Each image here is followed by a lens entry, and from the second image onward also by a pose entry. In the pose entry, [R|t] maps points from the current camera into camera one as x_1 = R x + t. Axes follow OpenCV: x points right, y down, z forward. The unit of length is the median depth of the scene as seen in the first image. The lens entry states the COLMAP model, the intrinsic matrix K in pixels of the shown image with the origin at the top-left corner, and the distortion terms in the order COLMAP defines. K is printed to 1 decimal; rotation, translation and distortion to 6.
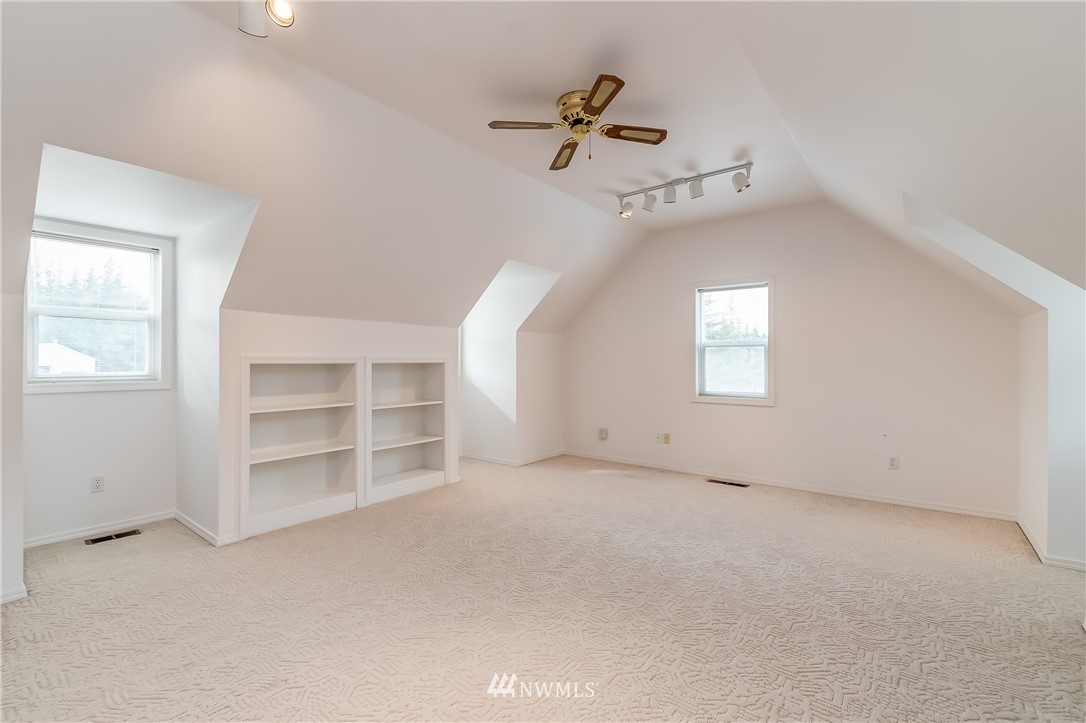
lens RADIAL K [[491.6, 0, 543.8], [0, 491.6, 370.6], [0, 0, 1]] dist [0.000445, -0.000119]
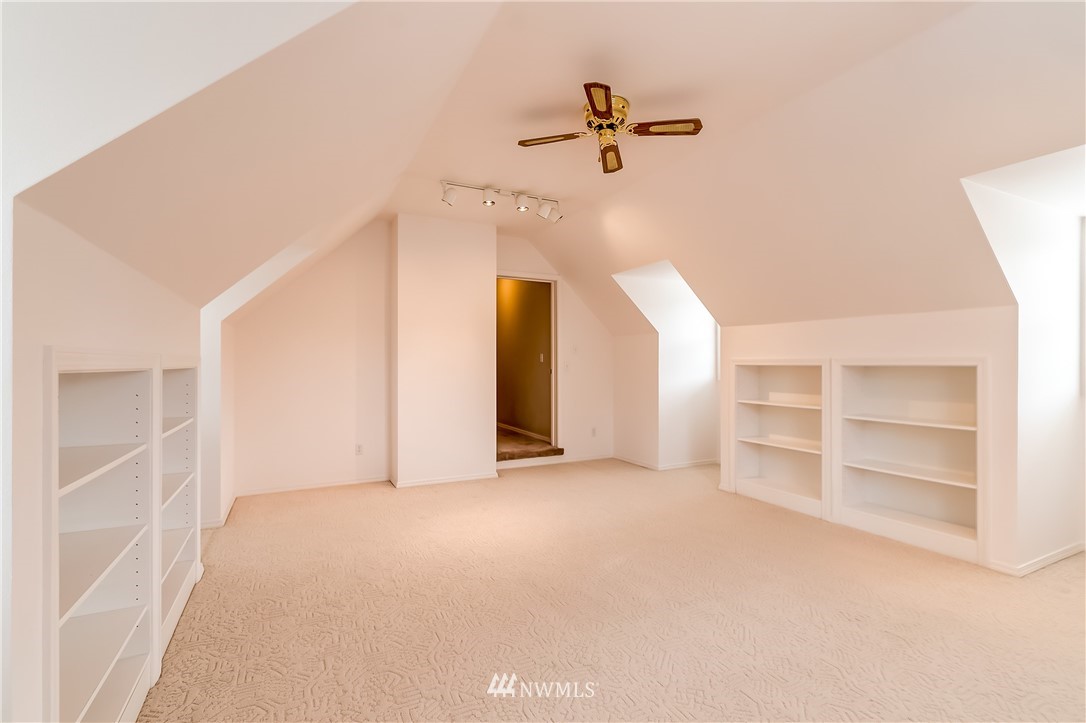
lens RADIAL K [[491.6, 0, 543.8], [0, 491.6, 370.6], [0, 0, 1]] dist [0.000445, -0.000119]
pose [[-0.438475, 0.011470, -0.898670, 0.703374], [-0.020366, 0.999535, 0.022694, -0.015782], [0.898512, 0.028253, -0.438038, 0.933208]]
